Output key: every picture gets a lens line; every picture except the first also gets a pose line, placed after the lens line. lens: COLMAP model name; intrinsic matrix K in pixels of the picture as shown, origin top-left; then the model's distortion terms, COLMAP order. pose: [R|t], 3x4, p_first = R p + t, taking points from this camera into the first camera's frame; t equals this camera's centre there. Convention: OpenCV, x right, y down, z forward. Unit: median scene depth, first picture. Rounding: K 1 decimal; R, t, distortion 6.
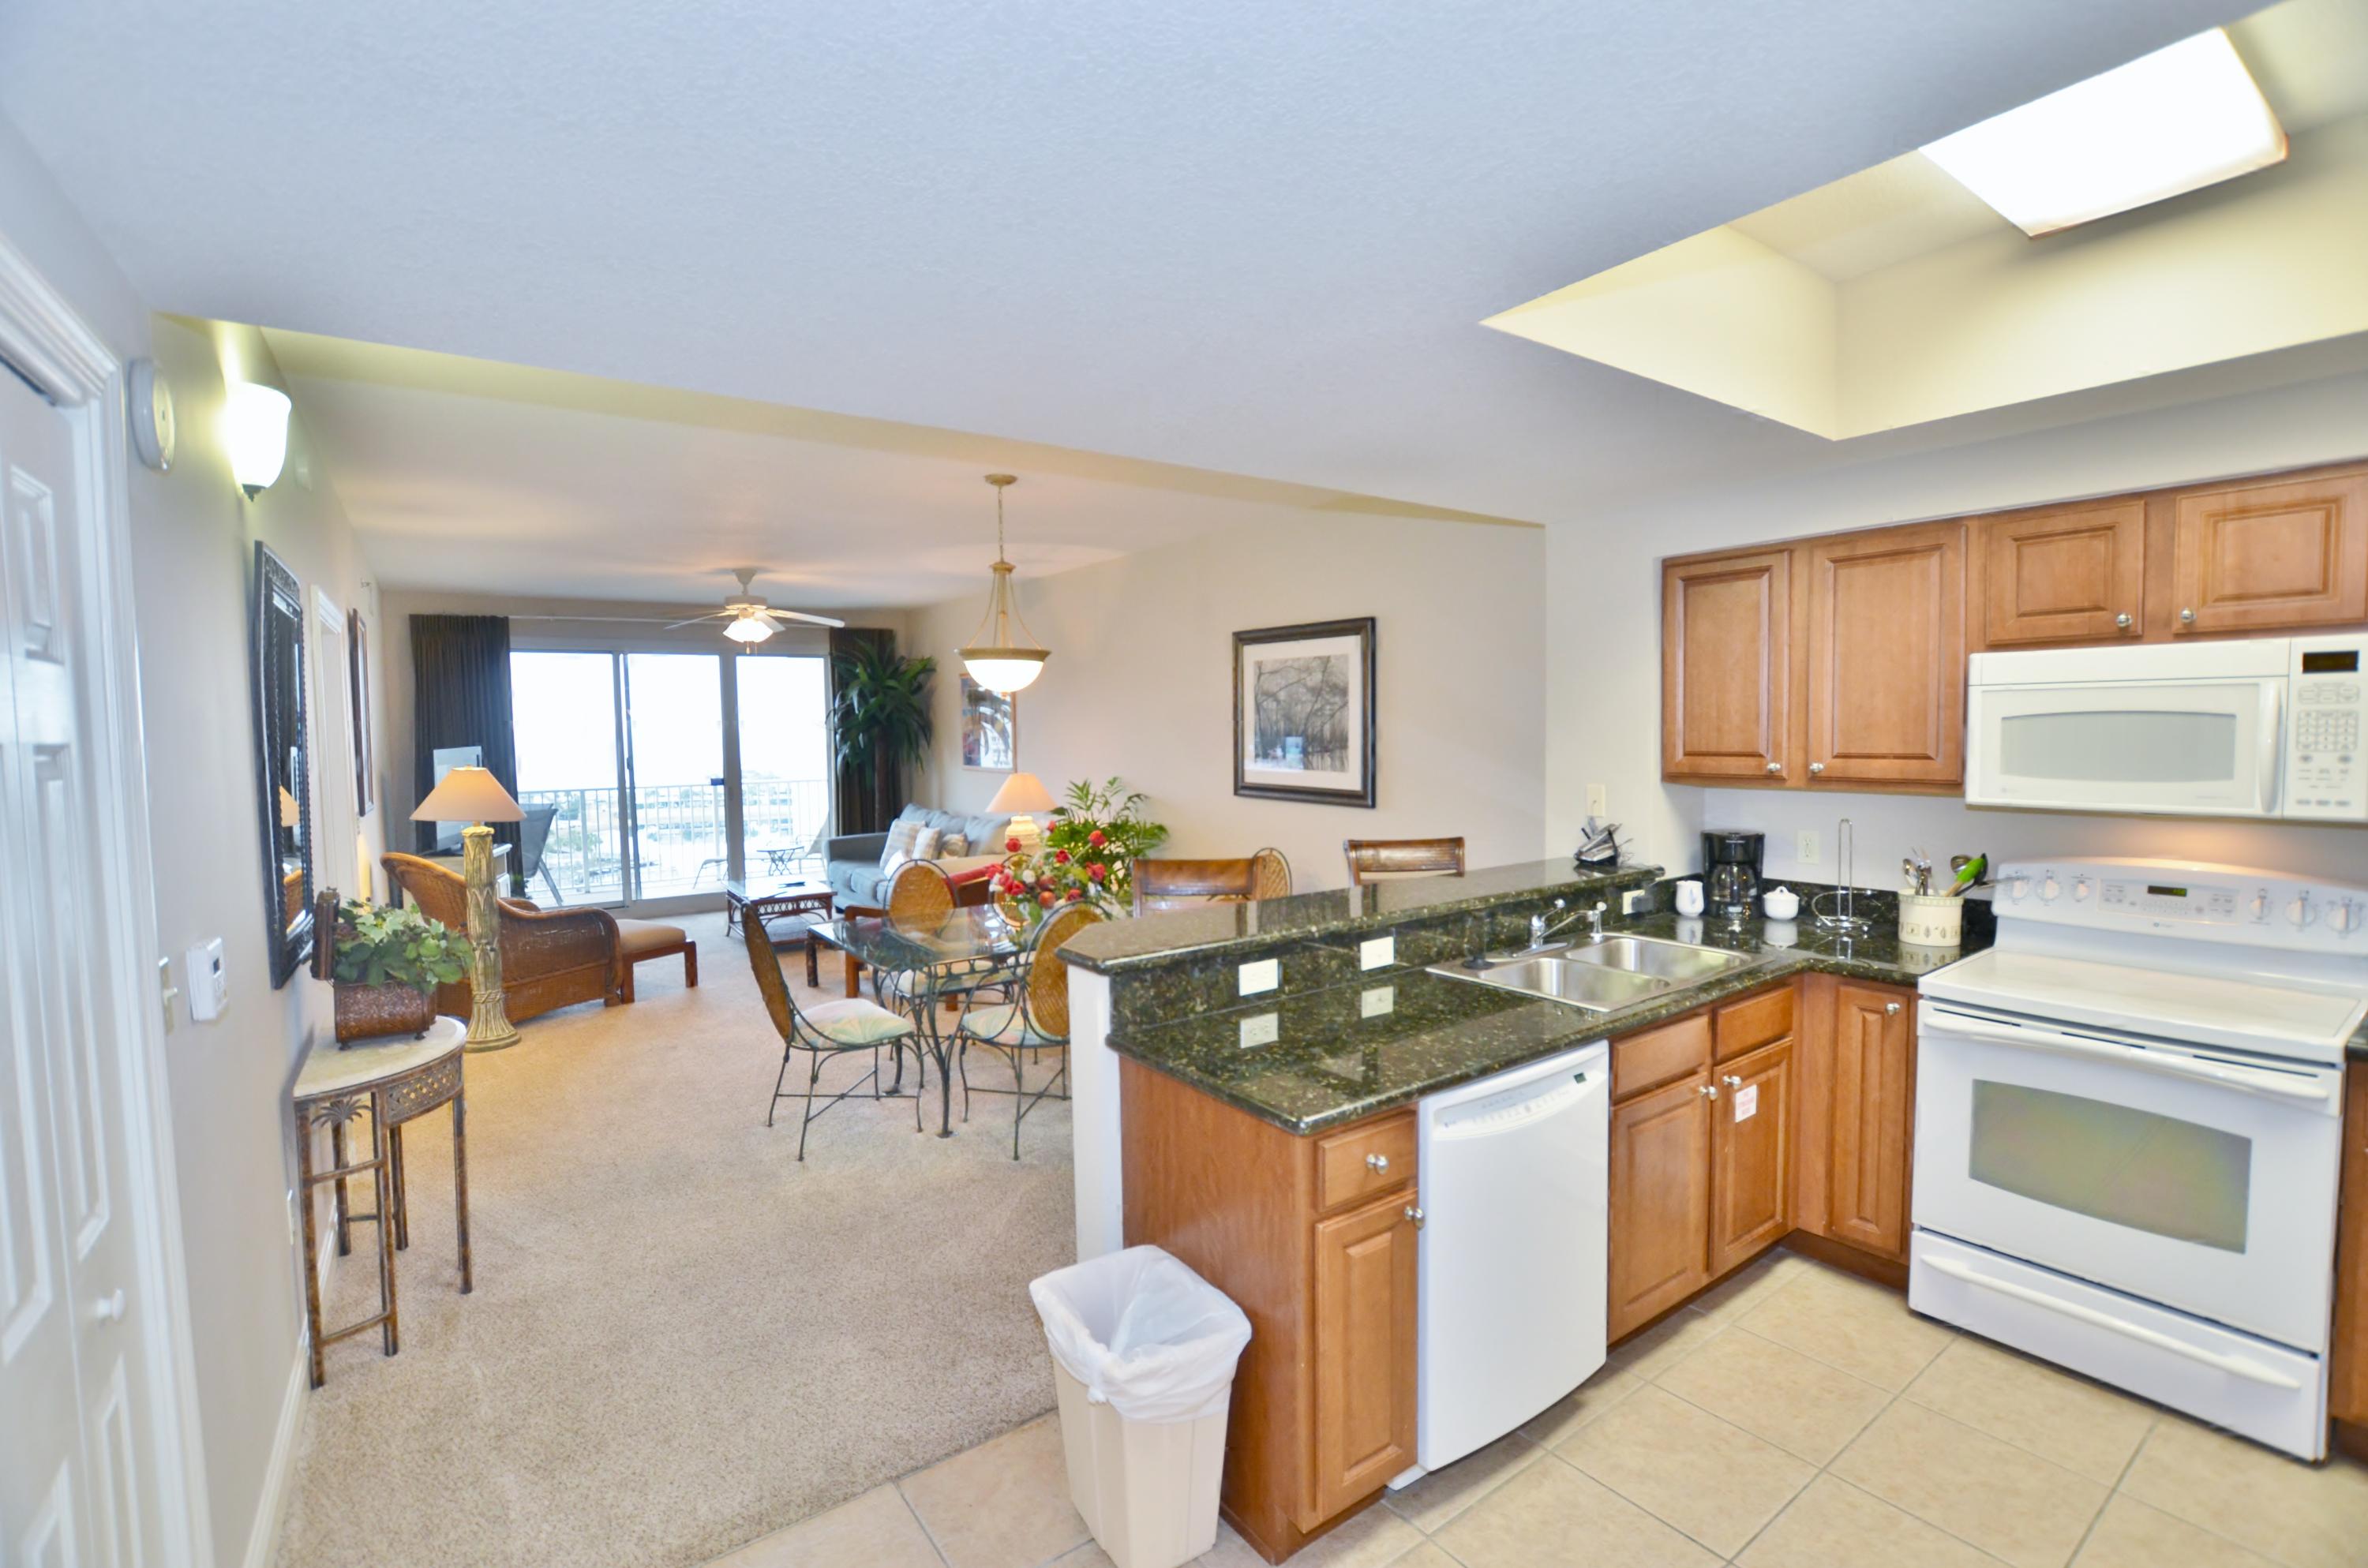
lens RADIAL K [[1030.0, 0, 1166.7], [0, 1030.0, 785.9], [0, 0, 1]] dist [-0.027026, -0.000068]
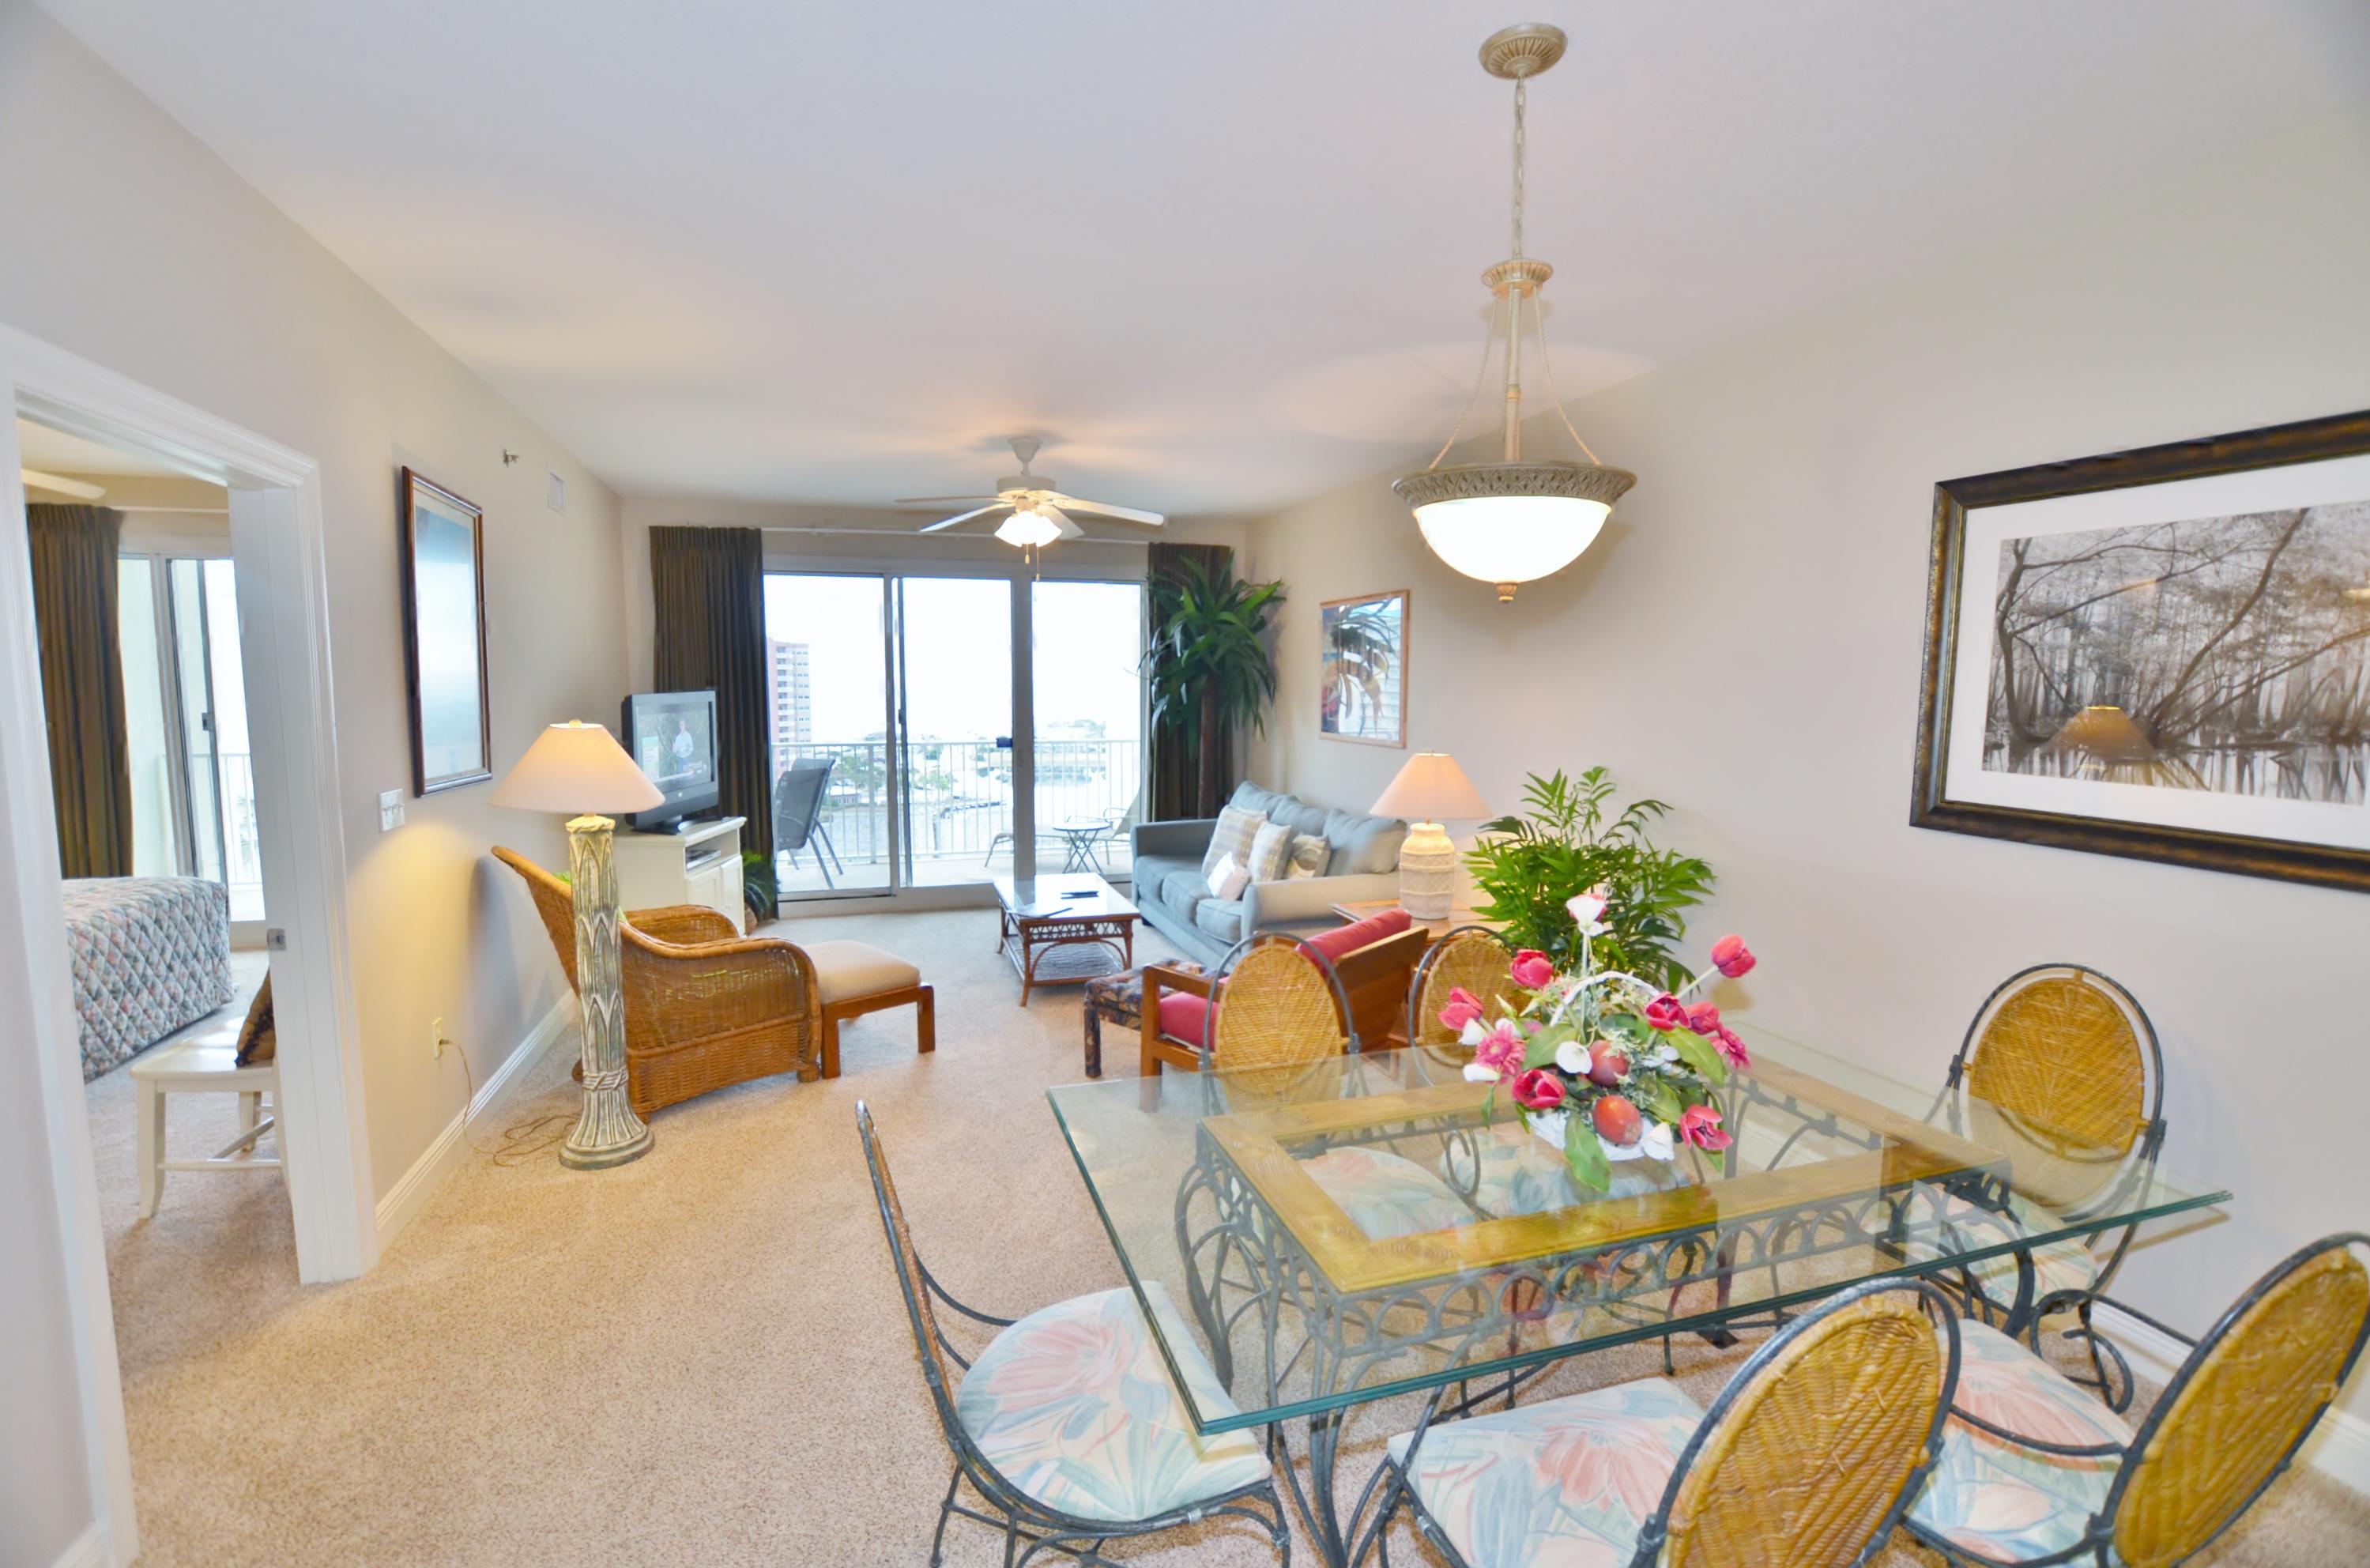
lens RADIAL K [[1031.0, 0, 1171.1], [0, 1031.0, 779.1], [0, 0, 1]] dist [-0.027026, -0.000068]
pose [[0.953550, 0.046096, -0.297686, -0.092054], [-0.035816, 0.998562, 0.039898, -0.013839], [0.299097, -0.027382, 0.953830, 0.323255]]
